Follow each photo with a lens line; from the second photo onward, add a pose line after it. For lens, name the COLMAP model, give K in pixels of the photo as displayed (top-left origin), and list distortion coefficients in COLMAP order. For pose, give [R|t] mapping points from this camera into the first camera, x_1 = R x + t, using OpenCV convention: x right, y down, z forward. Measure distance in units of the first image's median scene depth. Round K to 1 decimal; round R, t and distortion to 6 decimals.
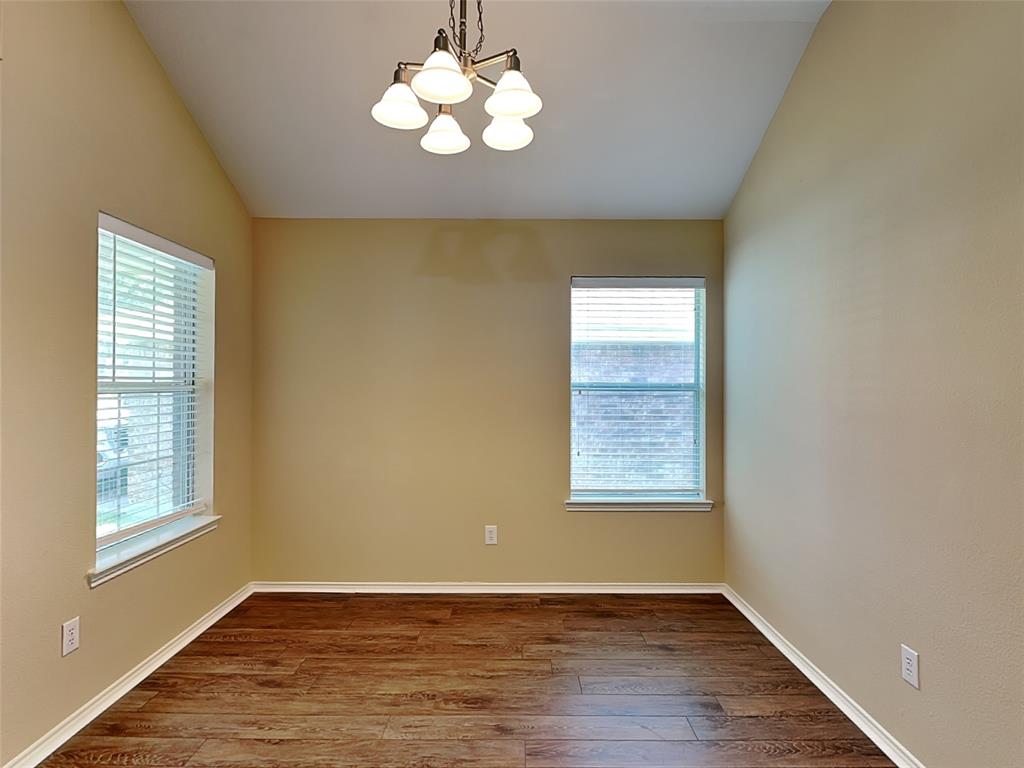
lens RADIAL K [[531.9, 0, 511.7], [0, 531.9, 396.6], [0, 0, 1]] dist [0.022438, -0.000913]
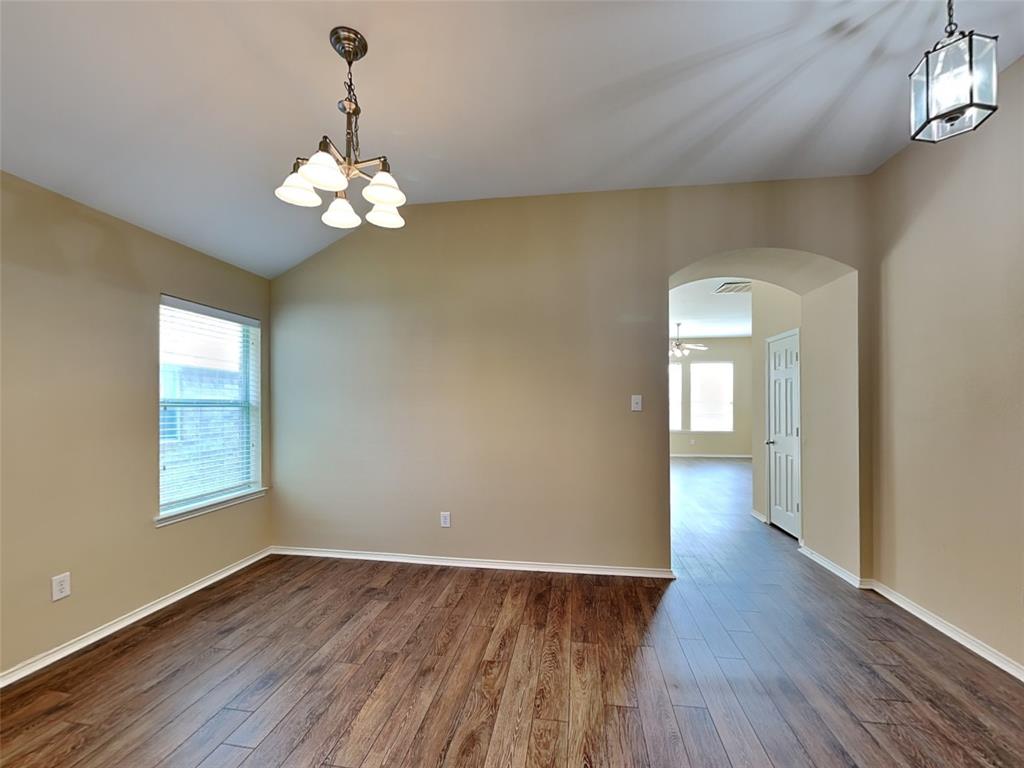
lens RADIAL K [[406.1, 0, 512.1], [0, 406.1, 407.8], [0, 0, 1]] dist [0.000505, -0.000114]
pose [[0.158816, -0.011595, 0.987240, -0.563235], [0.014639, 0.999849, 0.009388, -0.006906], [-0.987200, 0.012961, 0.158962, 0.234009]]
